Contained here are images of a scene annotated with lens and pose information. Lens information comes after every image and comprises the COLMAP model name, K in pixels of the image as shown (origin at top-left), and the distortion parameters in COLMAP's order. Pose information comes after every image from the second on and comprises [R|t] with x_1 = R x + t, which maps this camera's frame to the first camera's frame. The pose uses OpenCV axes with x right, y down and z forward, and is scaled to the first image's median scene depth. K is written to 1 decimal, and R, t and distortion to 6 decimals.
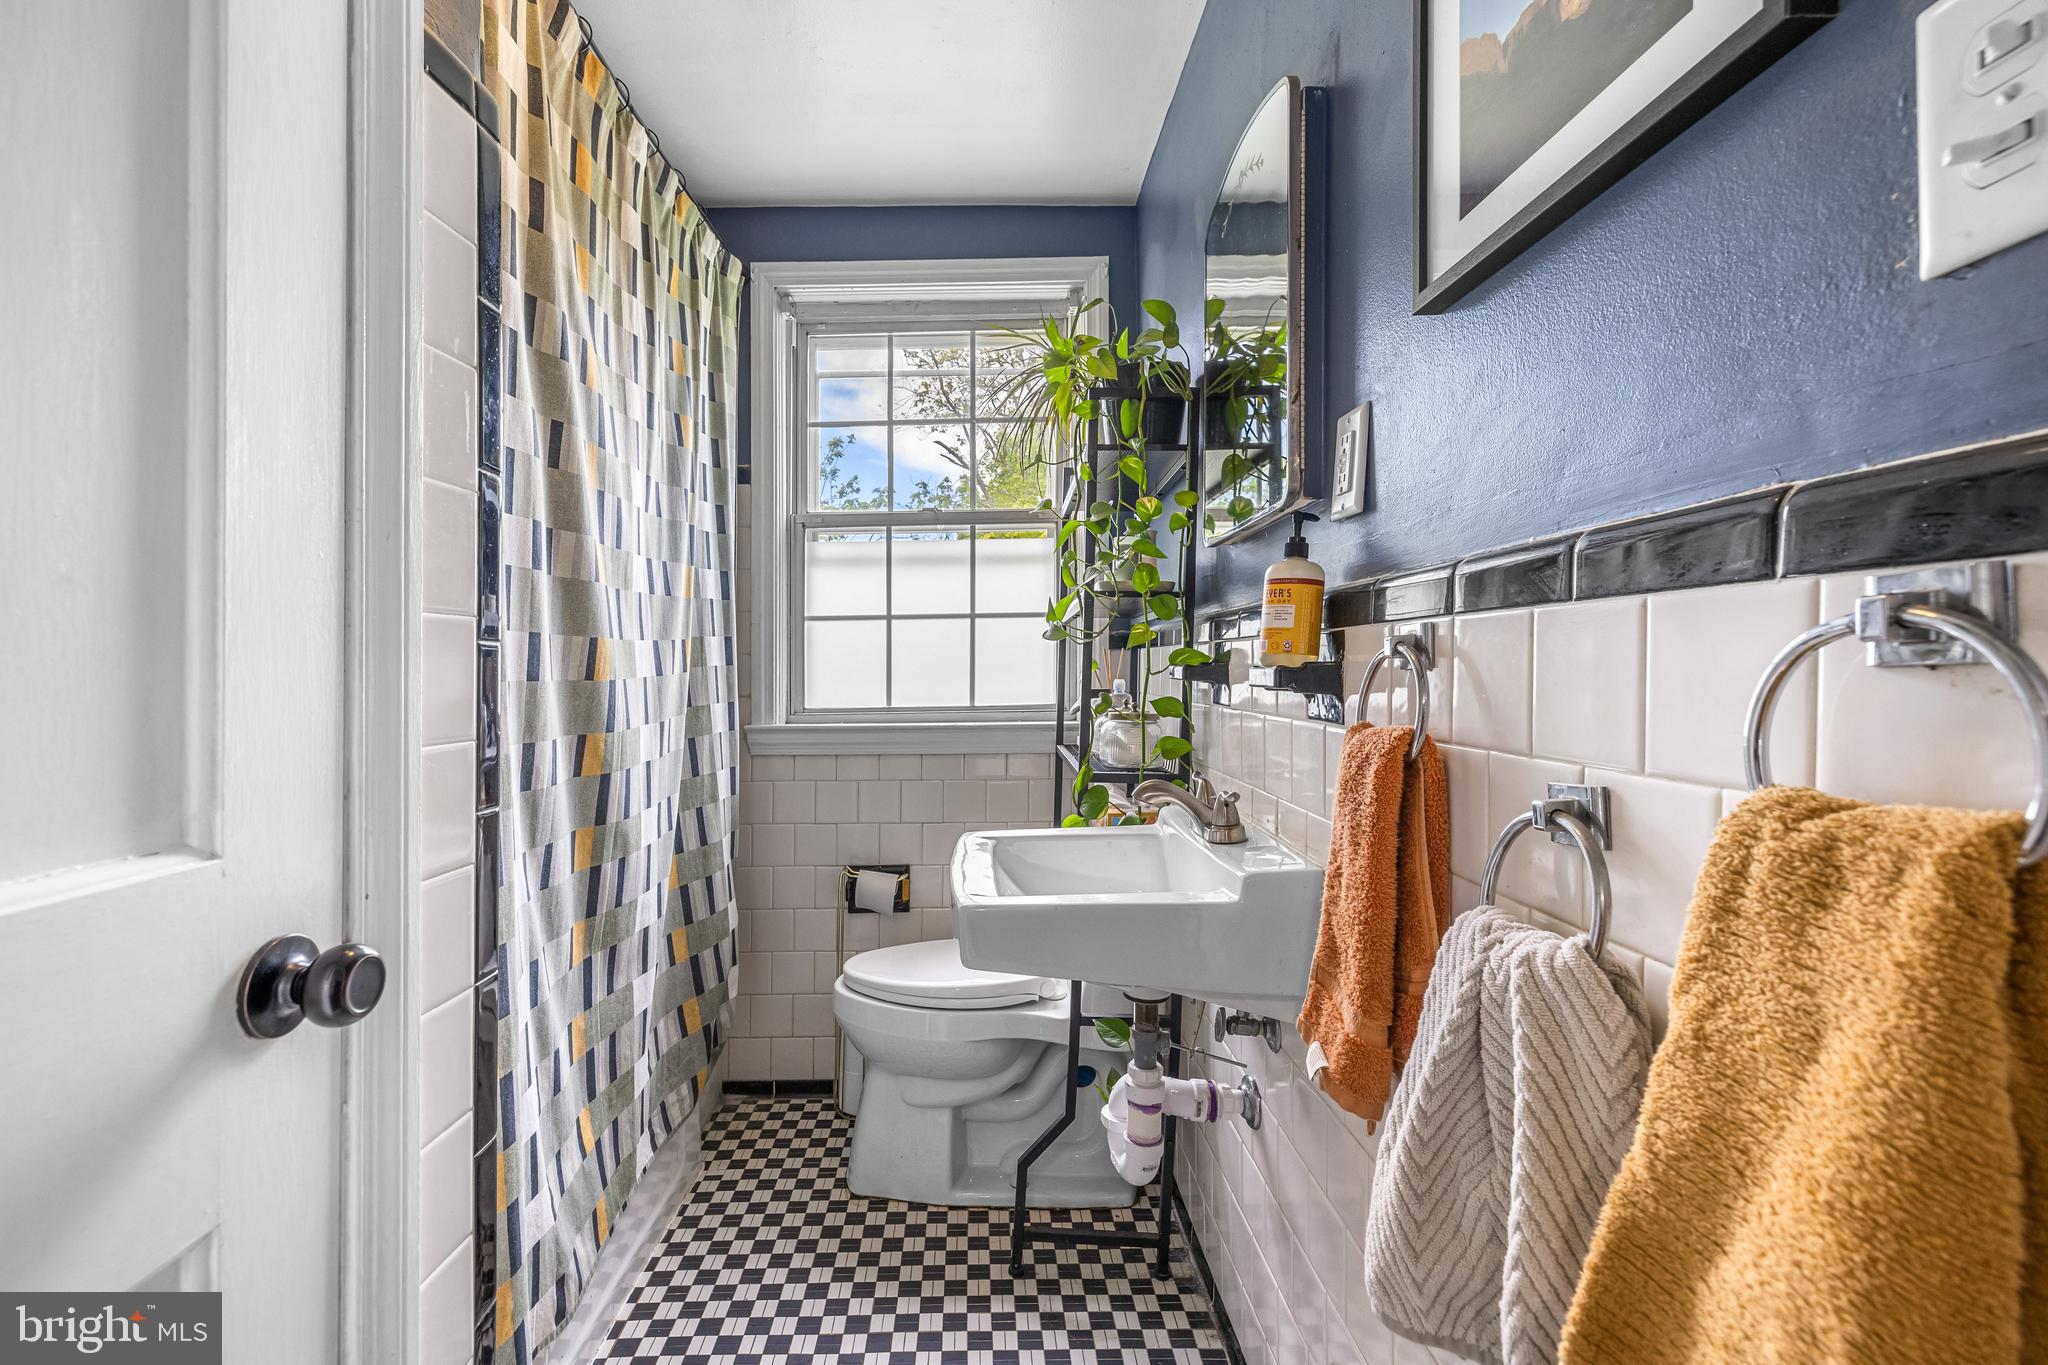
lens RADIAL K [[859.6, 0, 1023.9], [0, 859.6, 683.9], [0, 0, 1]] dist [0.002023, 0.000214]
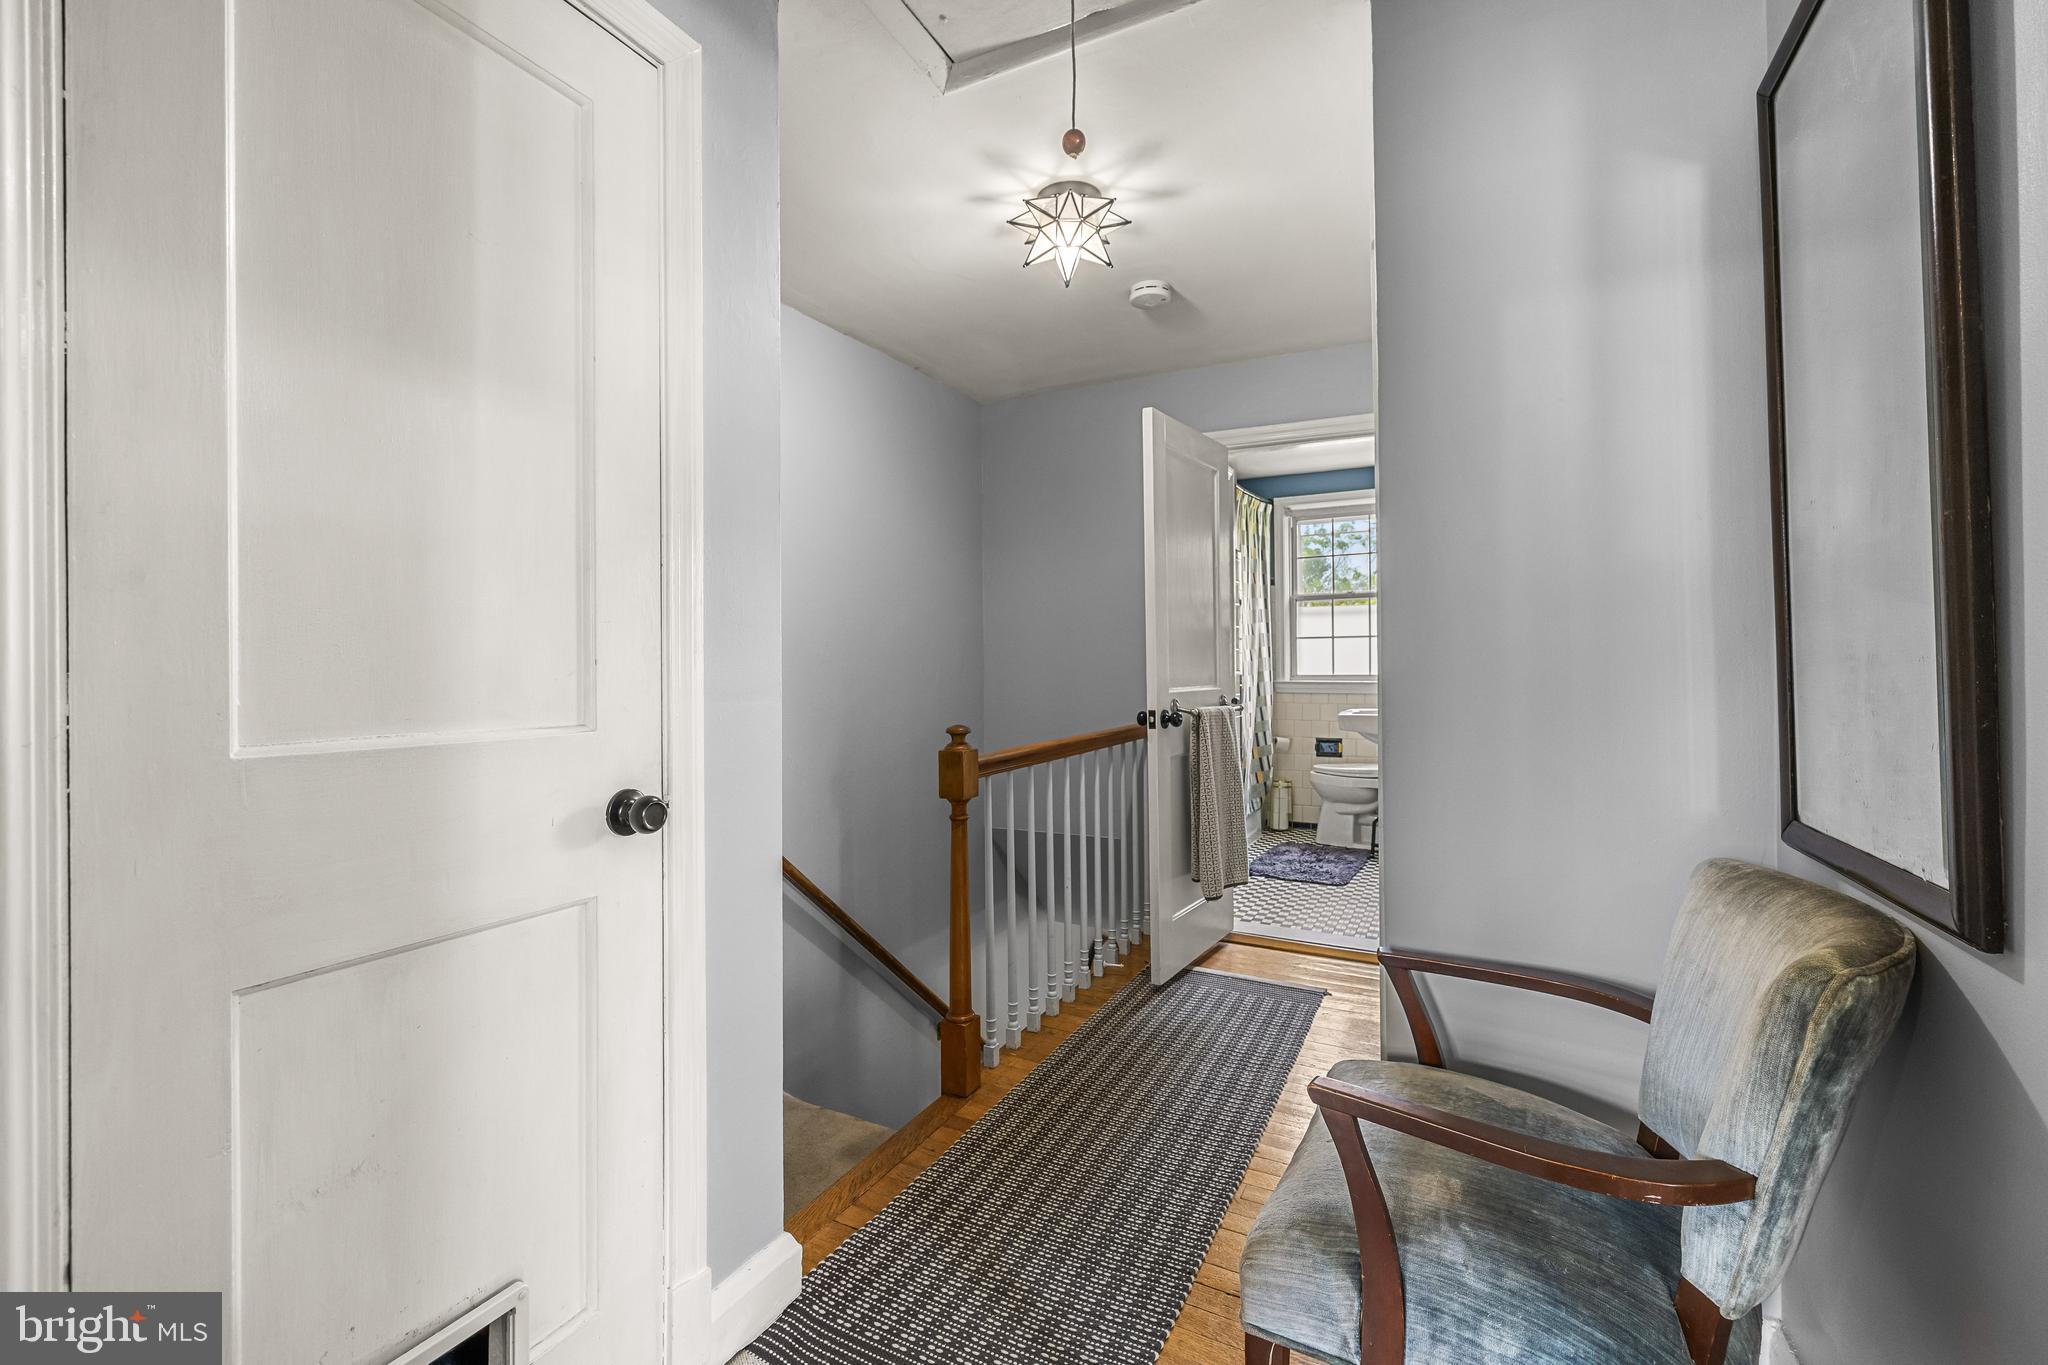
lens RADIAL K [[859.6, 0, 1020.6], [0, 859.6, 668.9], [0, 0, 1]] dist [0.002023, 0.000214]
pose [[0.859013, -0.007441, -0.511899, 0.359301], [0.005642, 0.999971, -0.005069, 0.023429], [0.511922, 0.001466, 0.859031, -1.674847]]
